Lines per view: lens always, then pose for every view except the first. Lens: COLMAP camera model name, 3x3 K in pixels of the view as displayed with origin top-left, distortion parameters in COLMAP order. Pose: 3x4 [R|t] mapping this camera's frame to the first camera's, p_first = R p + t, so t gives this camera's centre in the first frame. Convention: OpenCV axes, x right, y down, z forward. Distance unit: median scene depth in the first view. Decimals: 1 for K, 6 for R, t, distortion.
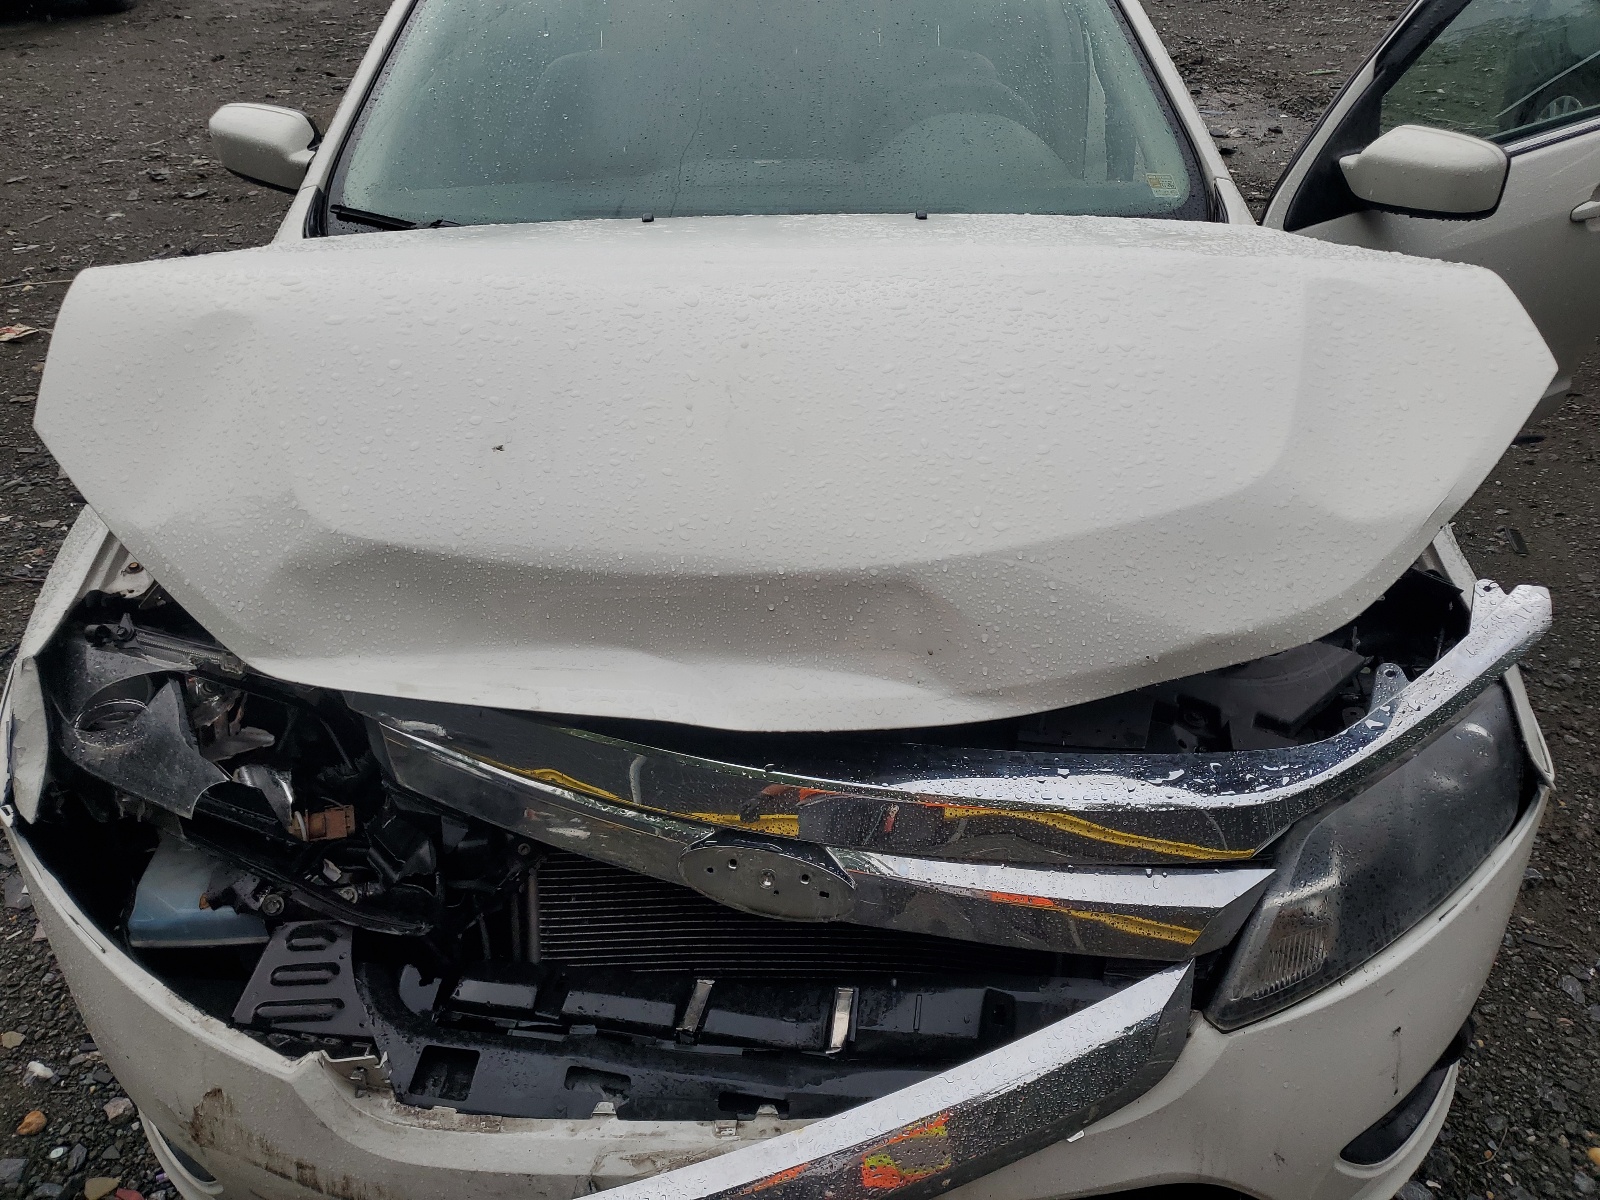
lens RADIAL K [[1214.1, 0, 859.4], [0, 1214.1, 600.0], [0, 0, 1]] dist [0.032080, -0.000168]
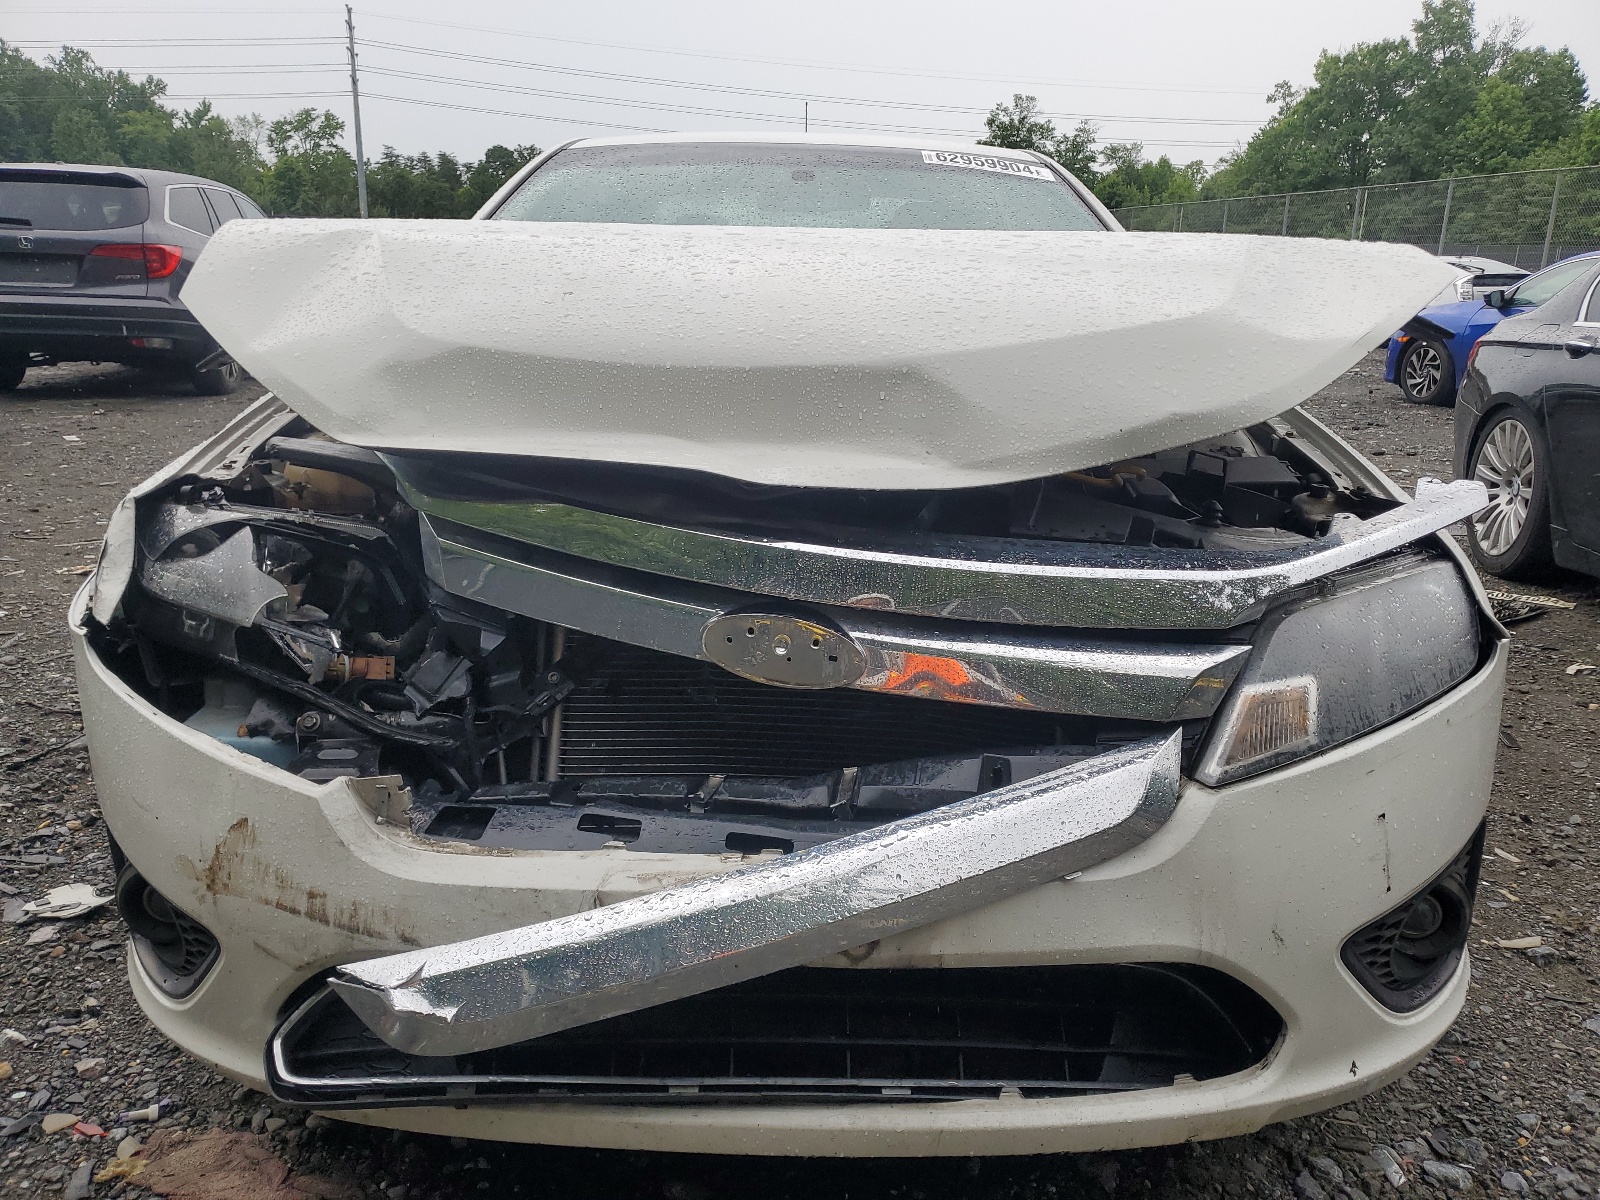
lens RADIAL K [[1215.4, 0, 871.9], [0, 1215.4, 603.1], [0, 0, 1]] dist [0.003686, 0.031443]
pose [[0.999828, 0.018388, -0.002570, 0.006221], [-0.018273, 0.950014, -0.311672, 0.470476], [-0.003290, 0.311665, 0.950186, -0.031026]]
